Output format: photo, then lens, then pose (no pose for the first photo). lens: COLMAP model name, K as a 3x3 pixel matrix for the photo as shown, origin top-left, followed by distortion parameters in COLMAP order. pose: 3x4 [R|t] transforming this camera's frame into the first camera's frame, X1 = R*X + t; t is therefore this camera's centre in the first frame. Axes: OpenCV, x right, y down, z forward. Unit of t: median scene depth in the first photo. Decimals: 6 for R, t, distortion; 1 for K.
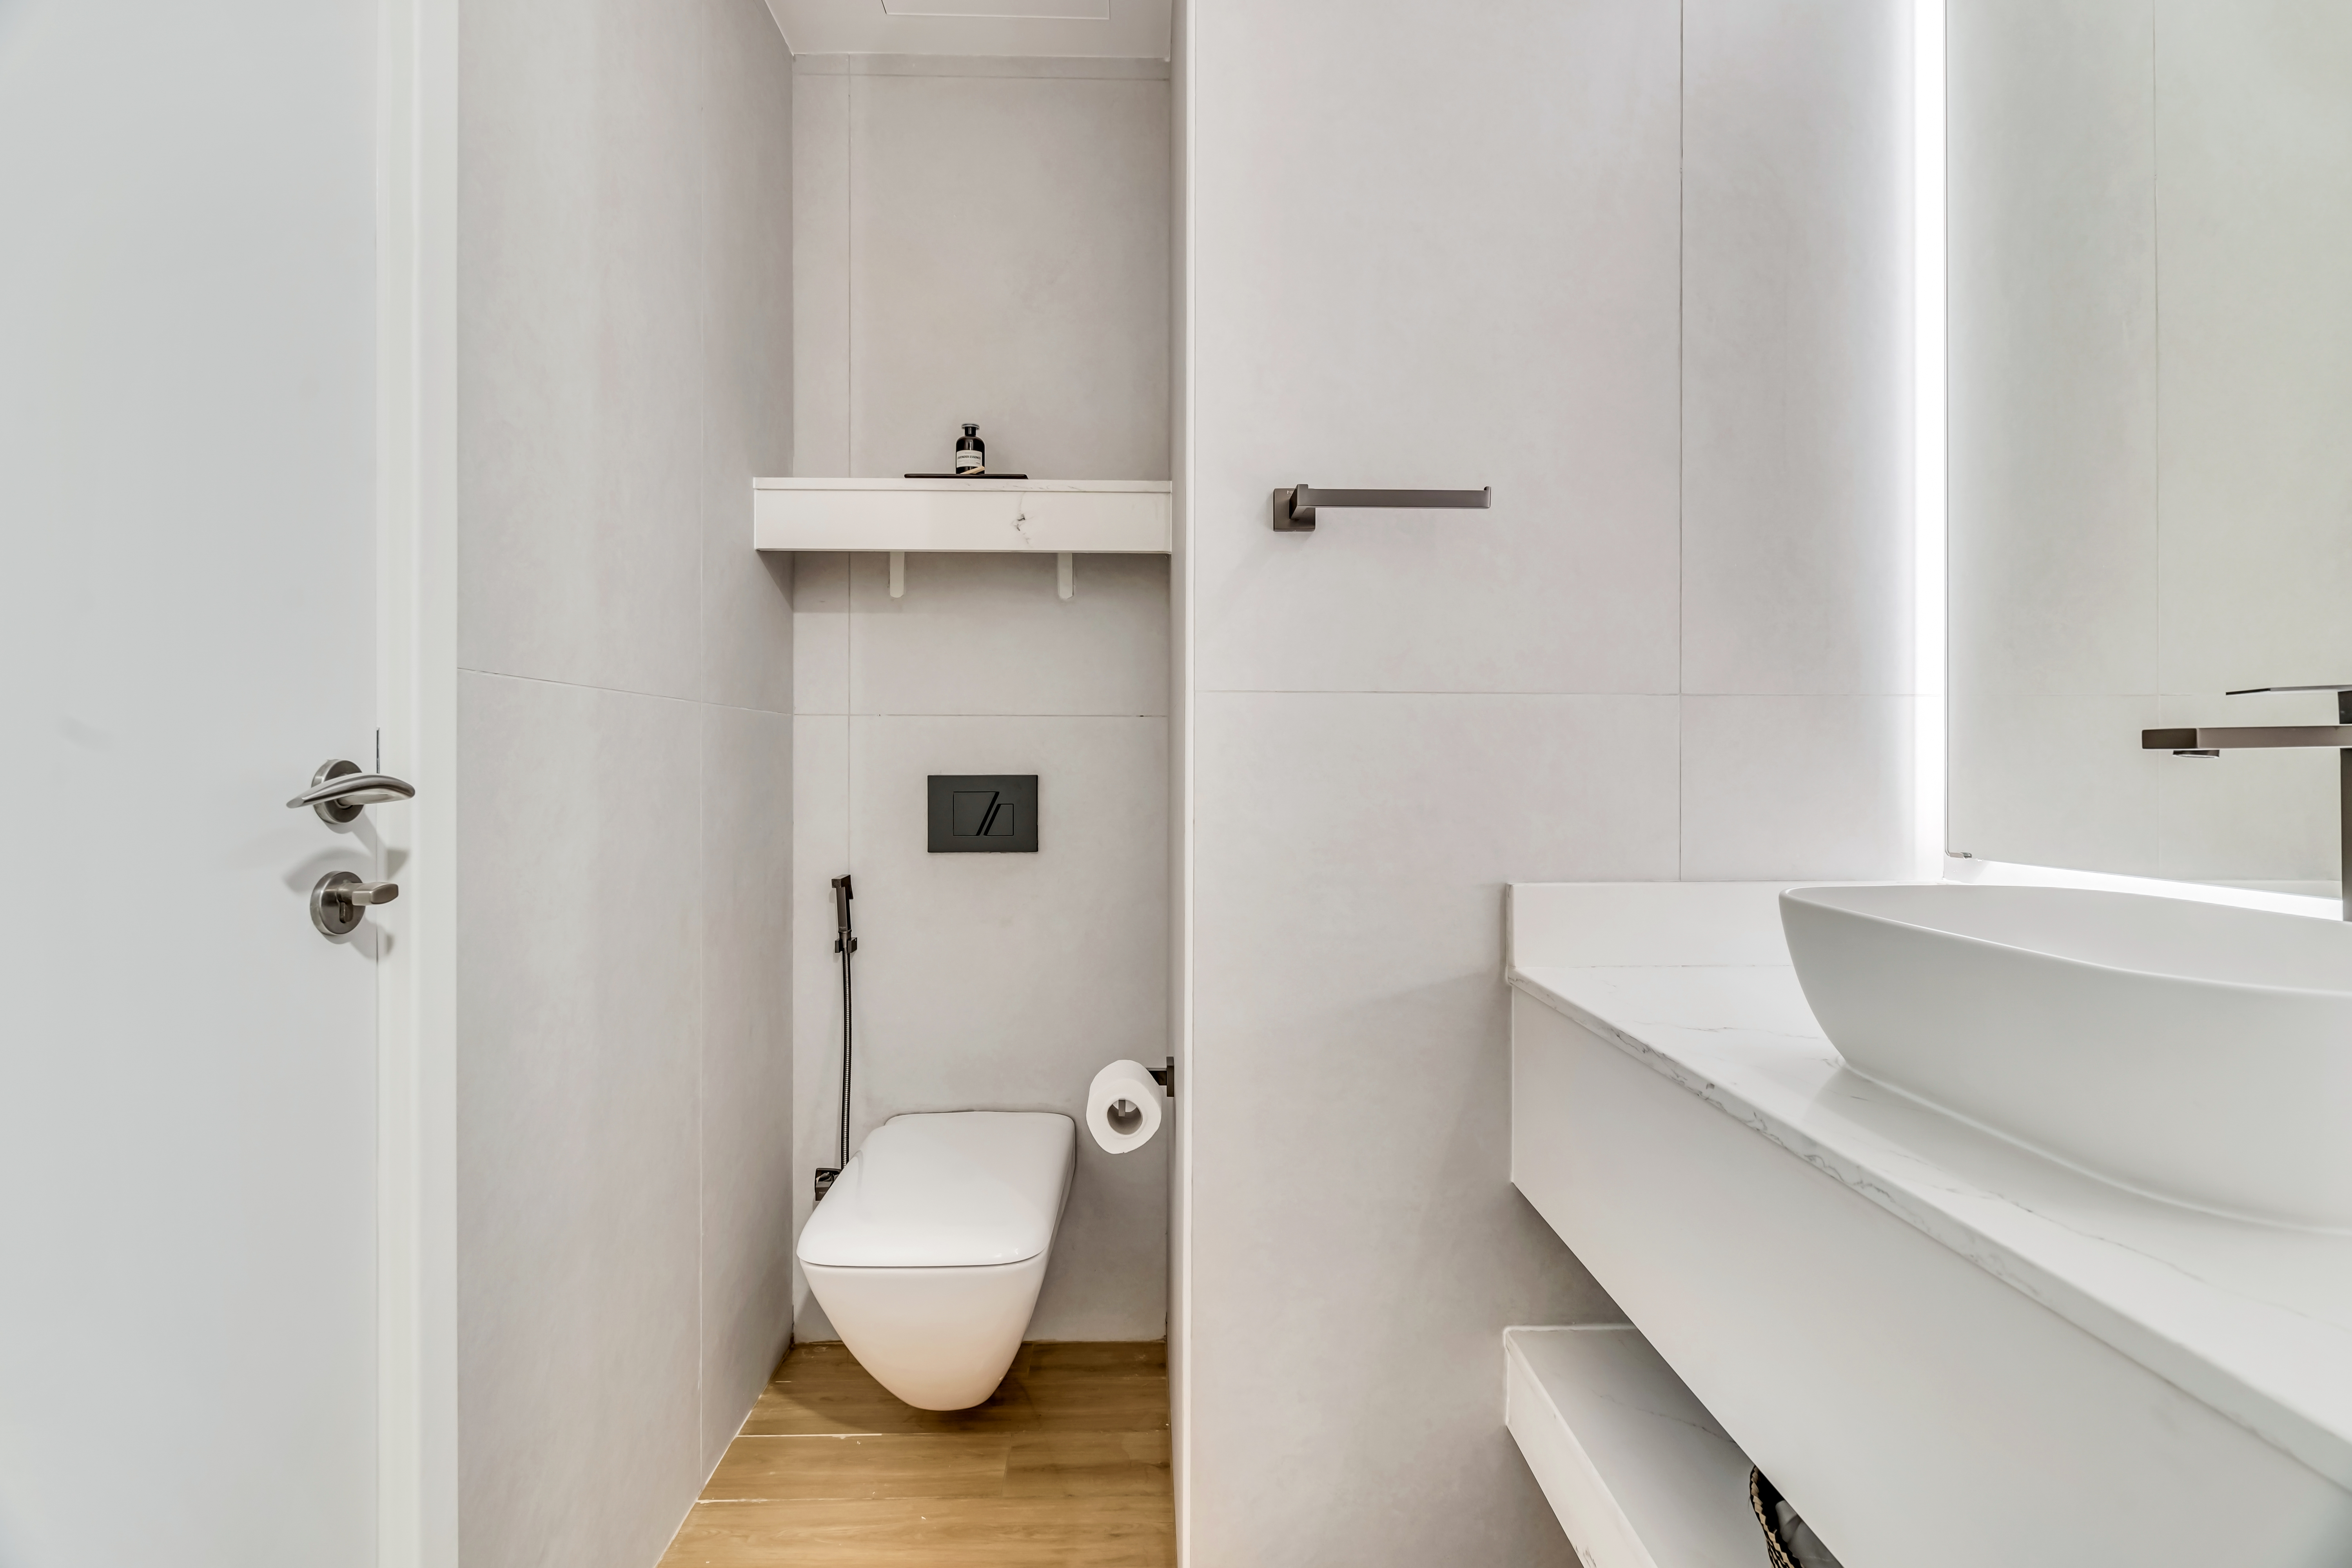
lens RADIAL K [[1027.6, 0, 1176.4], [0, 1027.6, 774.5], [0, 0, 1]] dist [0.000389, 0.000503]
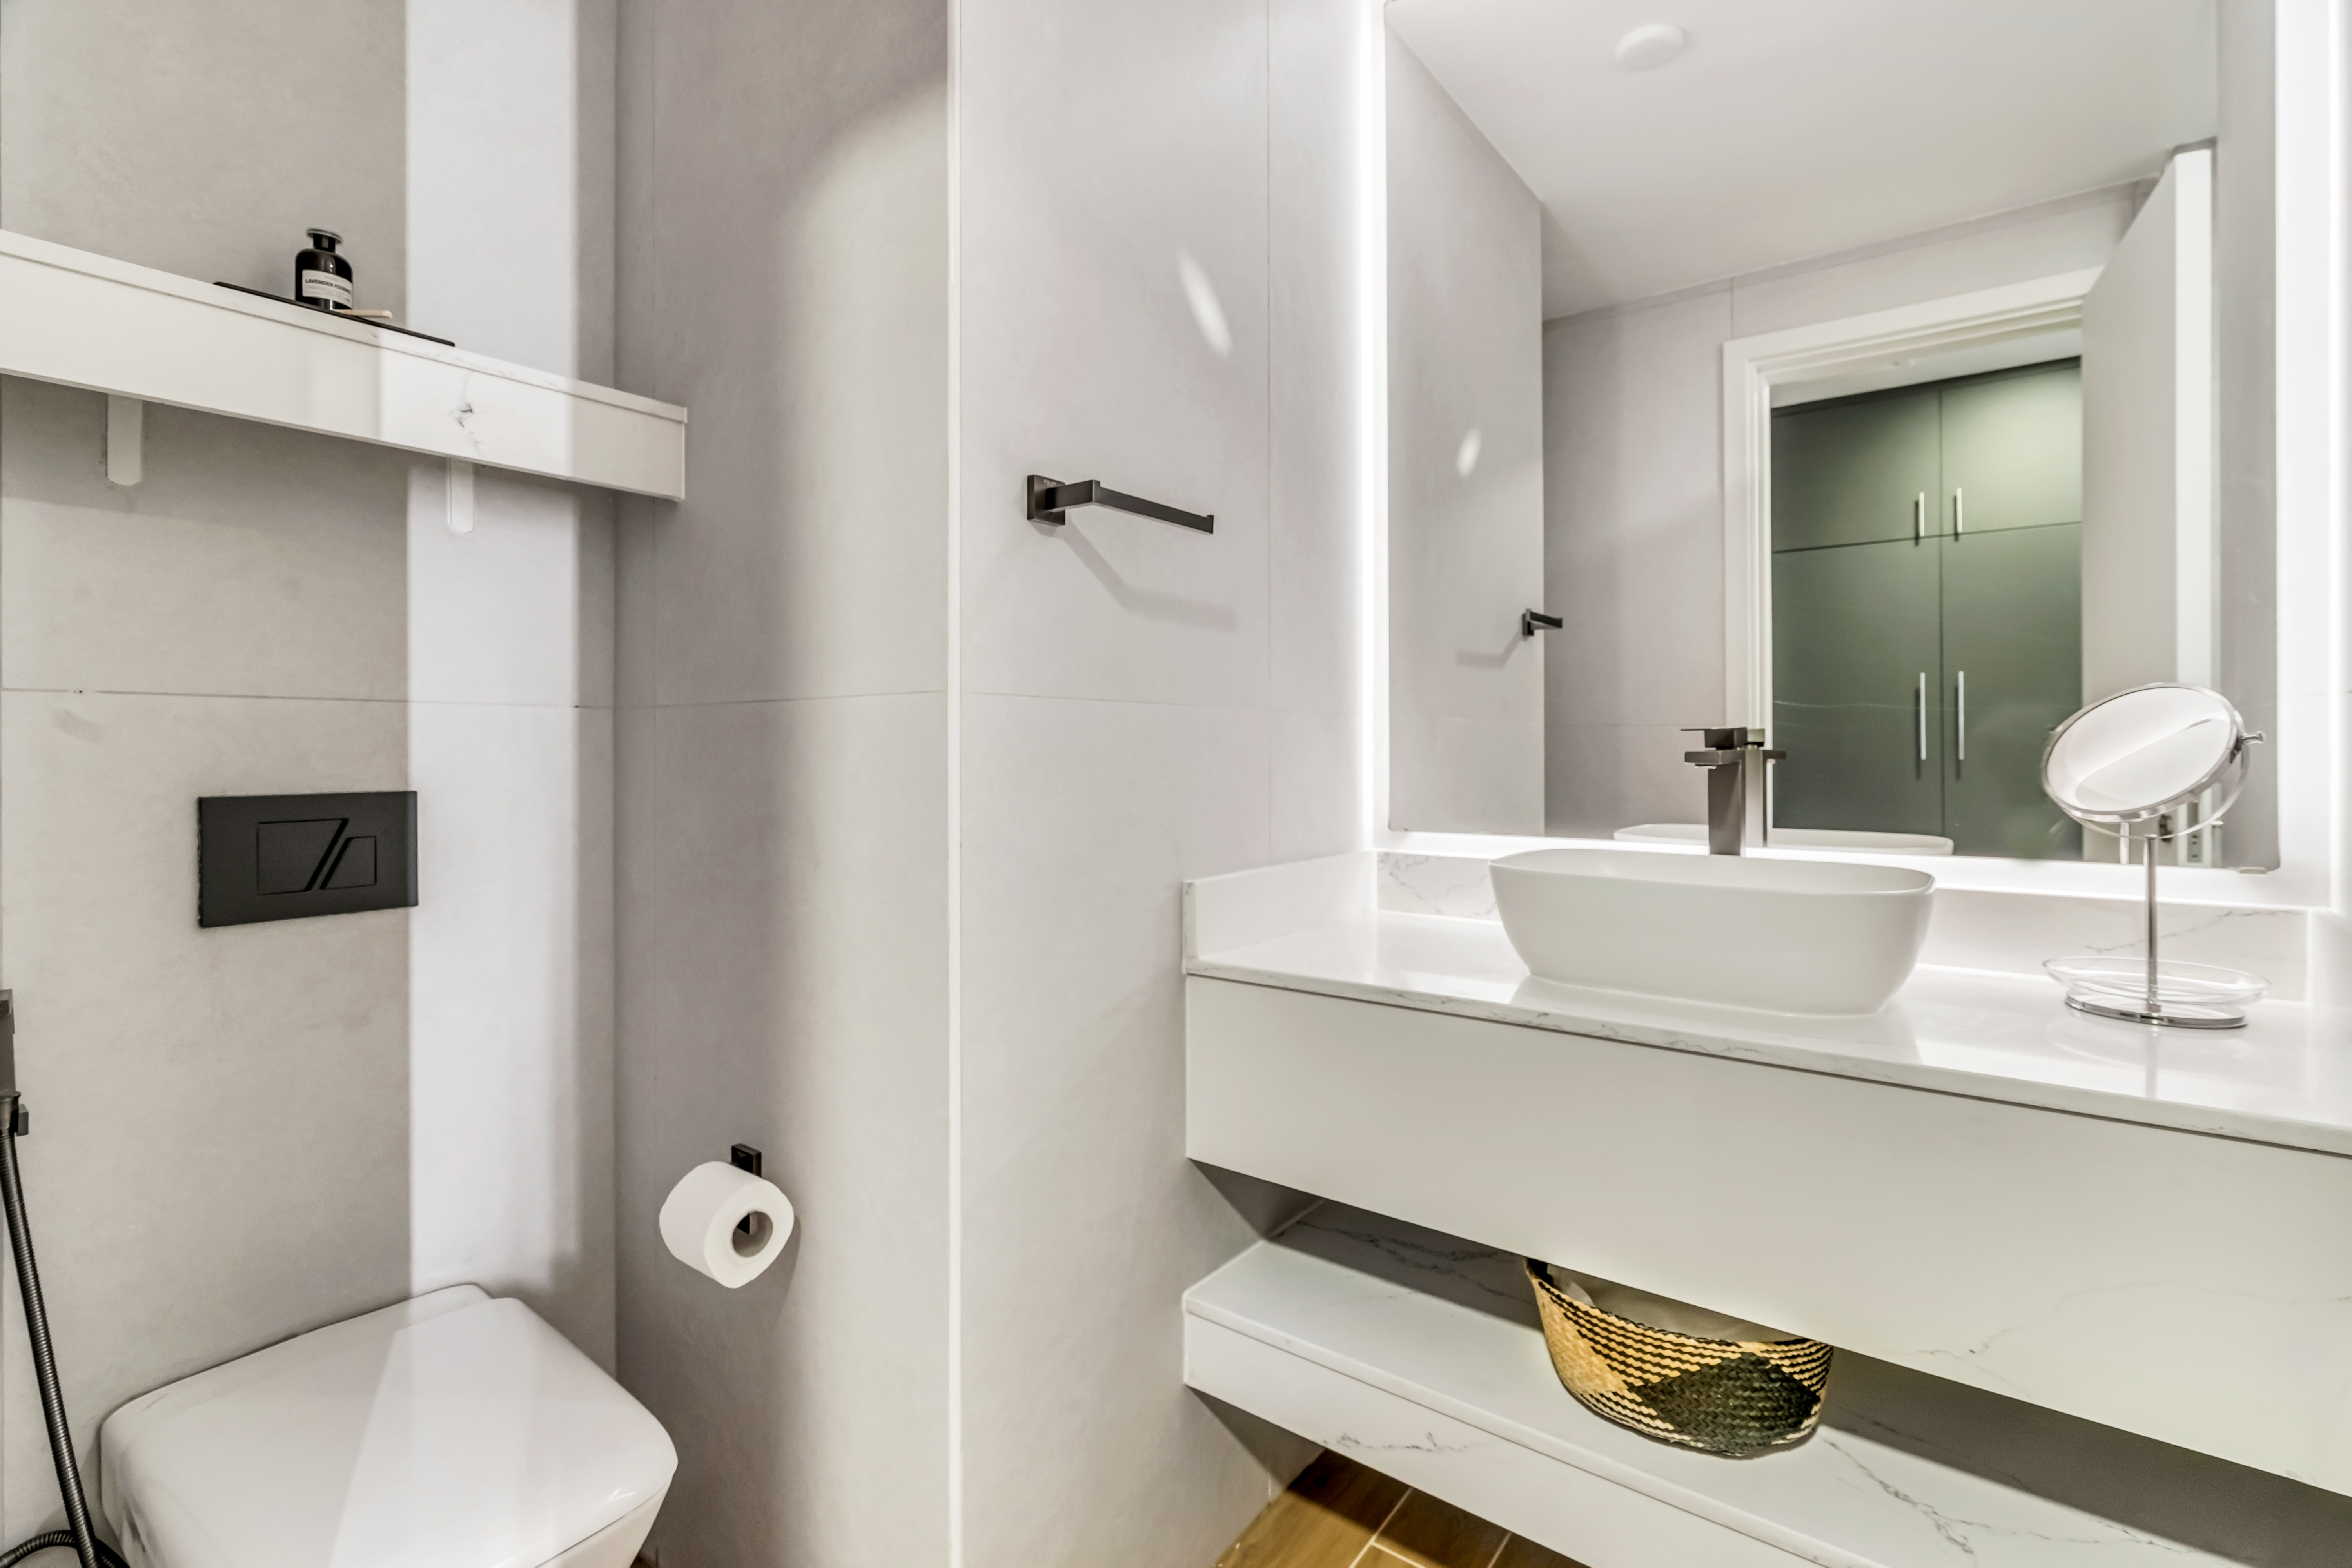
lens RADIAL K [[1027.6, 0, 1174.7], [0, 1027.6, 765.9], [0, 0, 1]] dist [0.000389, 0.000503]
pose [[0.652462, -0.013674, 0.757698, -0.339521], [0.011744, 0.999900, 0.007932, -0.016143], [-0.757730, 0.003723, 0.652558, 0.204693]]
